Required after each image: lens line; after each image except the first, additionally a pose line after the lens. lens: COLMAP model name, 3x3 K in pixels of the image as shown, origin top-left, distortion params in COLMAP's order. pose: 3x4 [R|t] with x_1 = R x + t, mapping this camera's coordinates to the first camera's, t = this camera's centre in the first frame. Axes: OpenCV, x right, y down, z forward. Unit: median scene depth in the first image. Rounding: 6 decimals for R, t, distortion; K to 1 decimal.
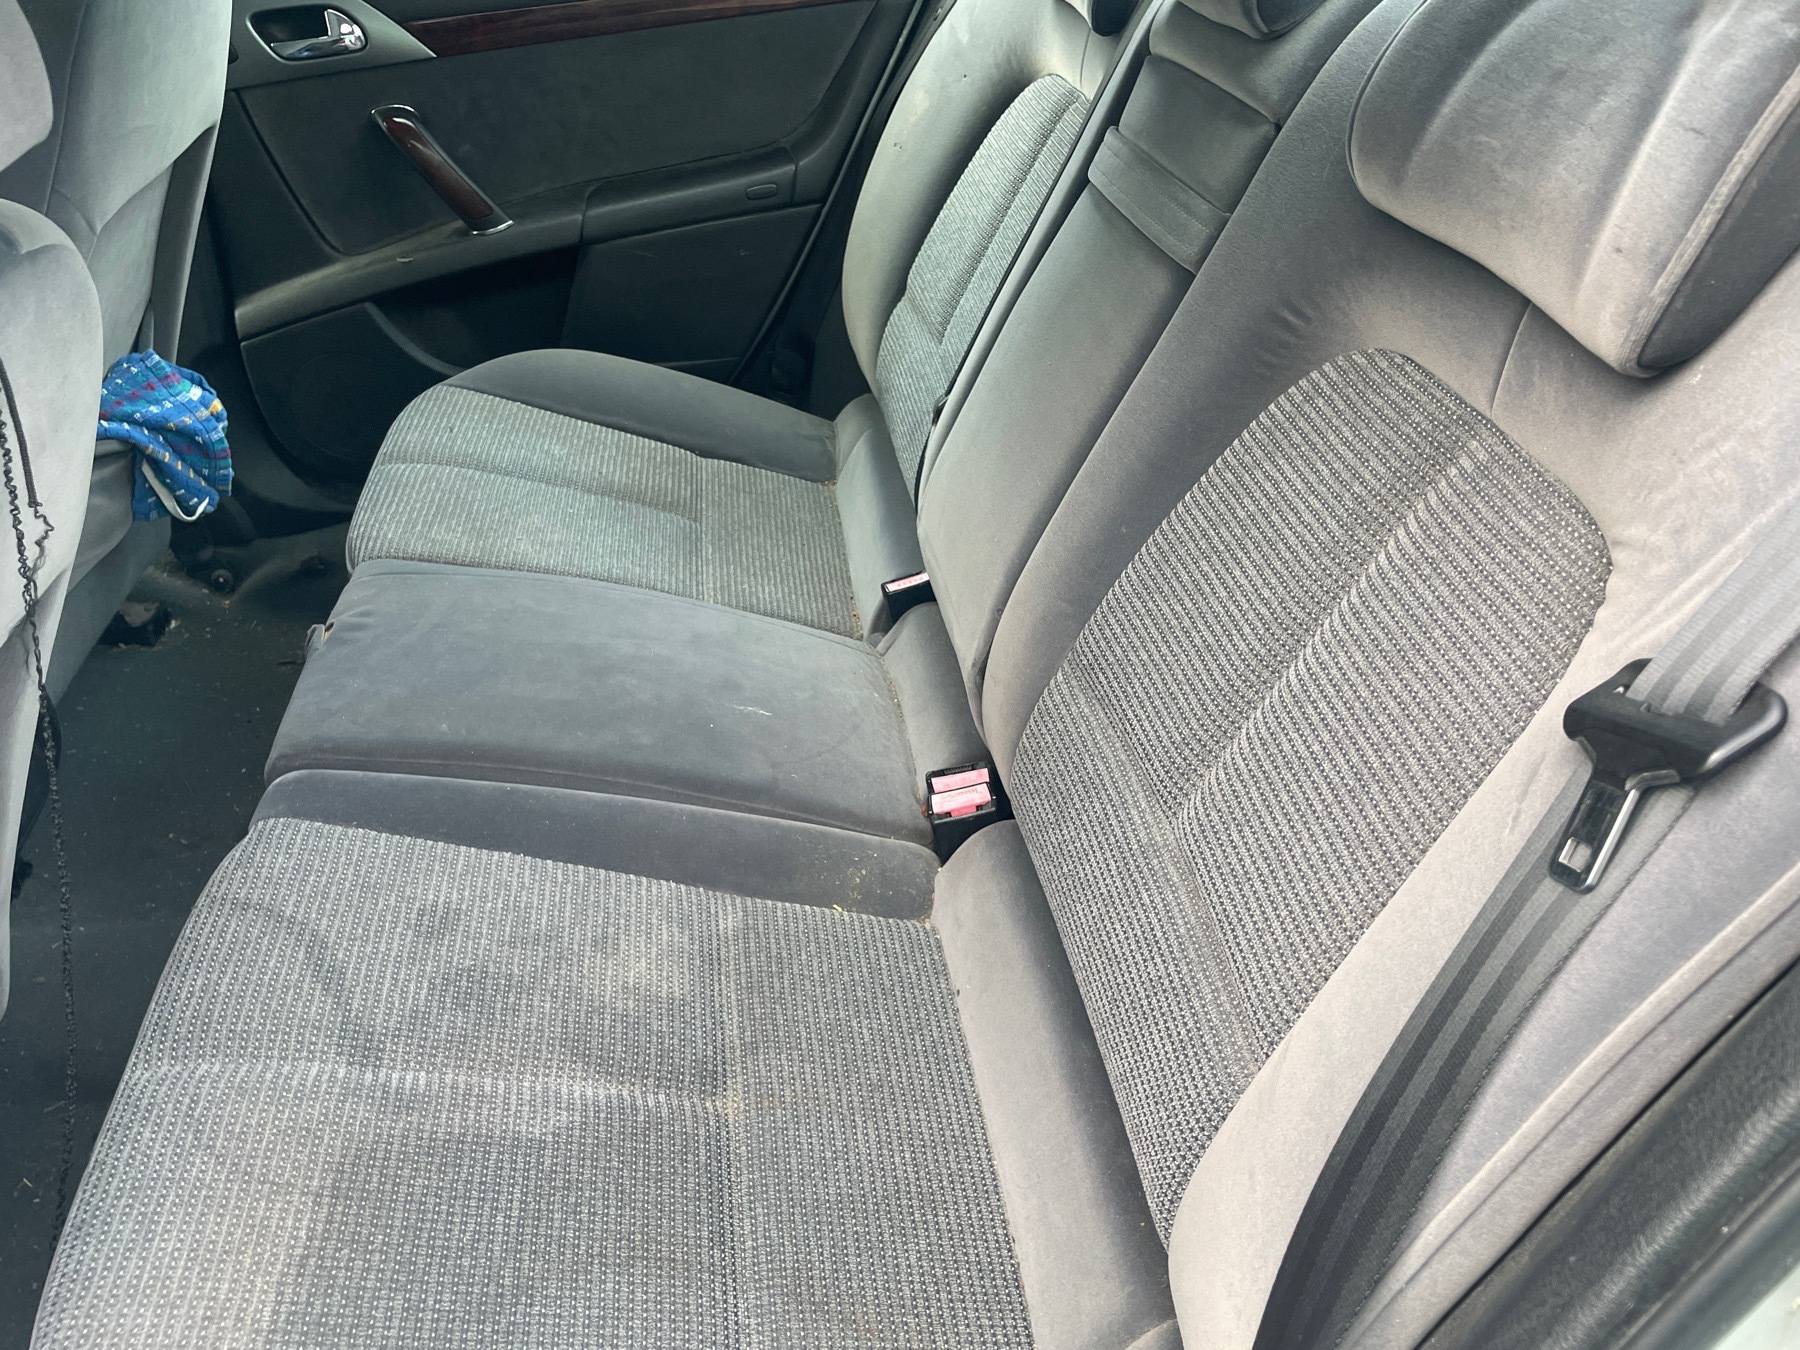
lens RADIAL K [[1372.1, 0, 888.9], [0, 1372.1, 673.4], [0, 0, 1]] dist [0.083973, -0.108600]
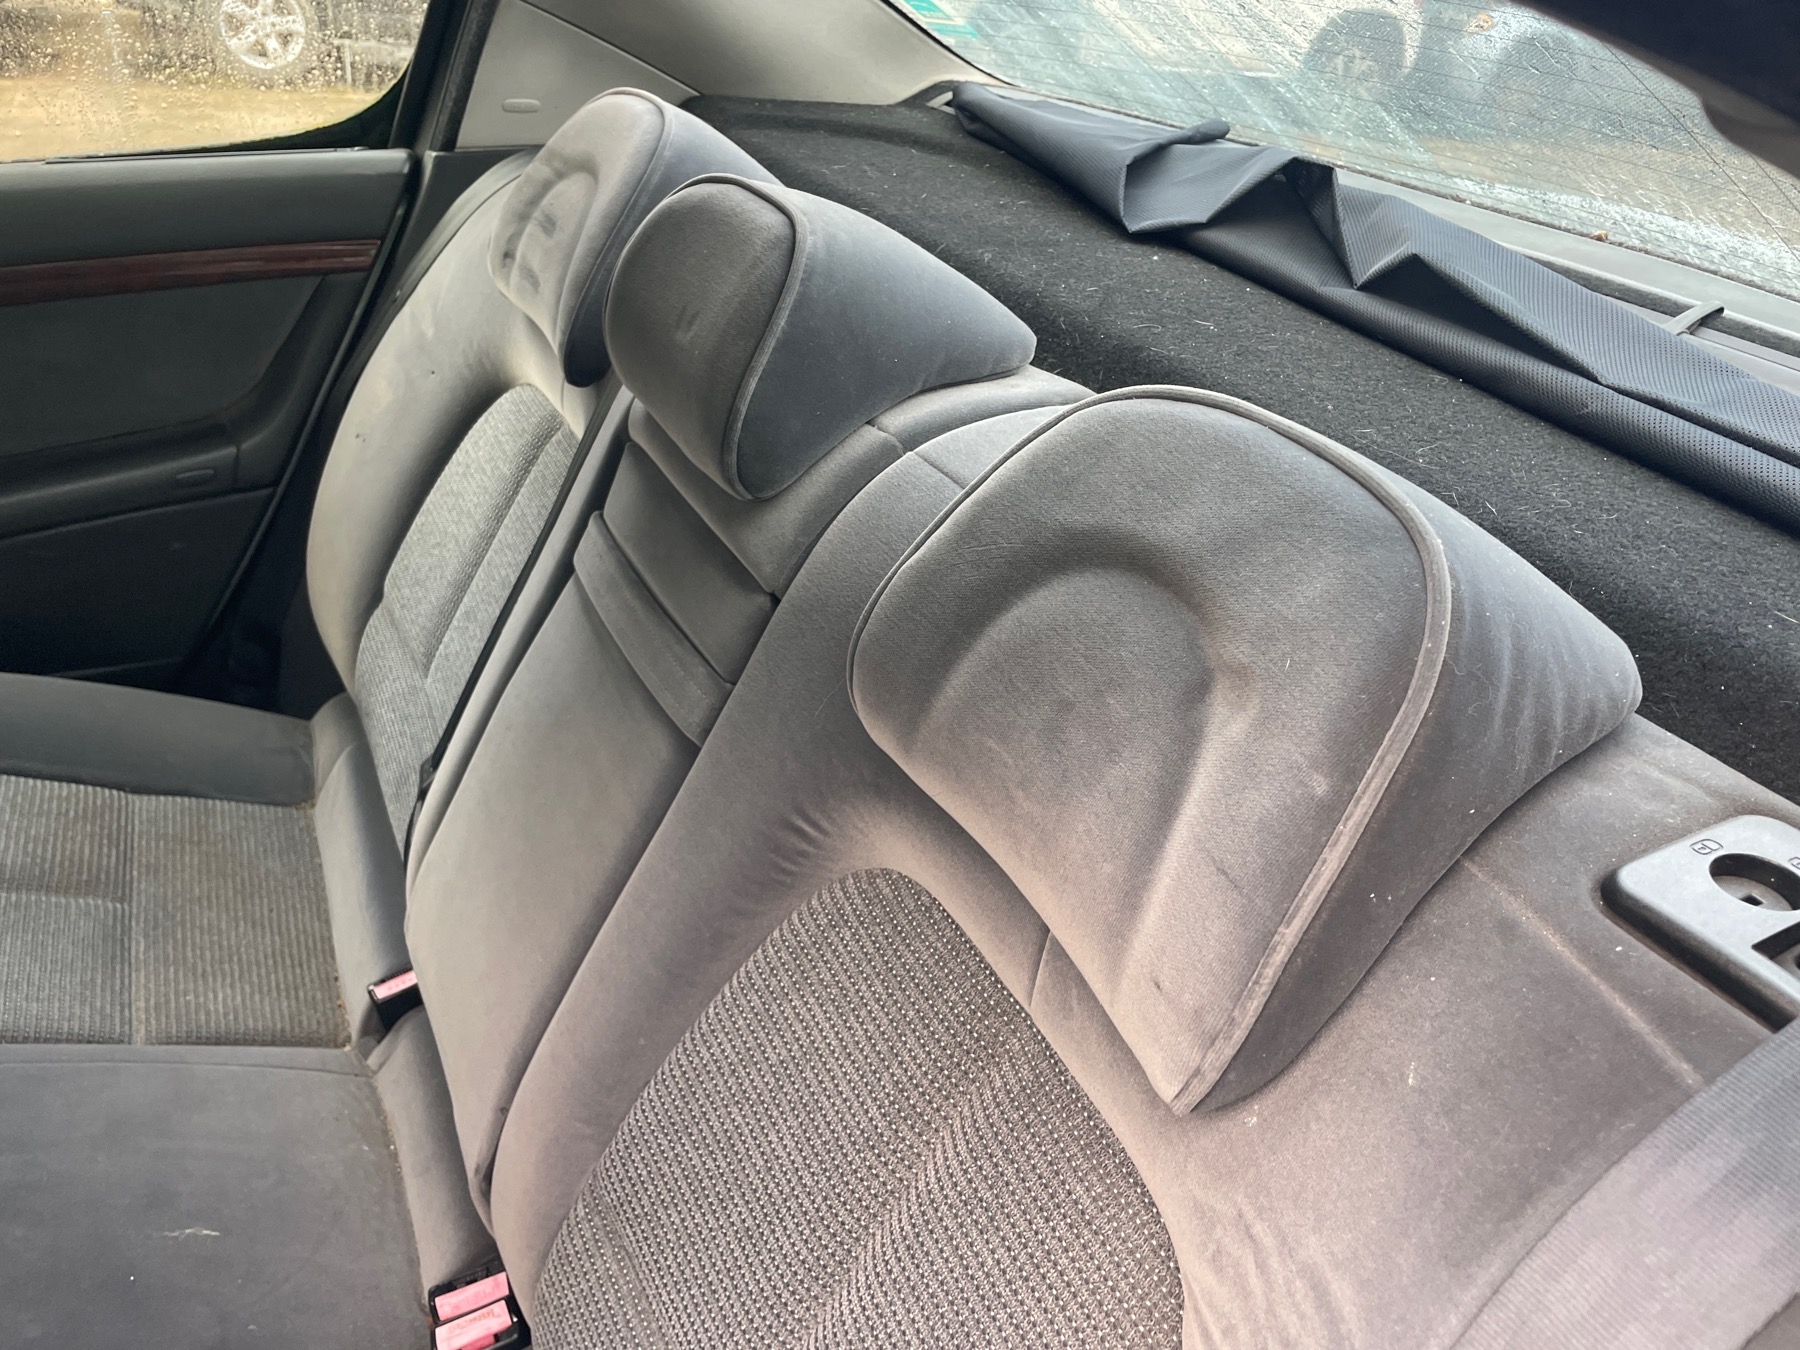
lens RADIAL K [[1372.1, 0, 884.6], [0, 1372.1, 687.9], [0, 0, 1]] dist [0.083973, -0.108600]
pose [[0.946669, -0.069899, 0.314535, 0.049584], [0.089206, 0.994885, -0.047395, -0.224330], [-0.309614, 0.072925, 0.948062, 0.106569]]
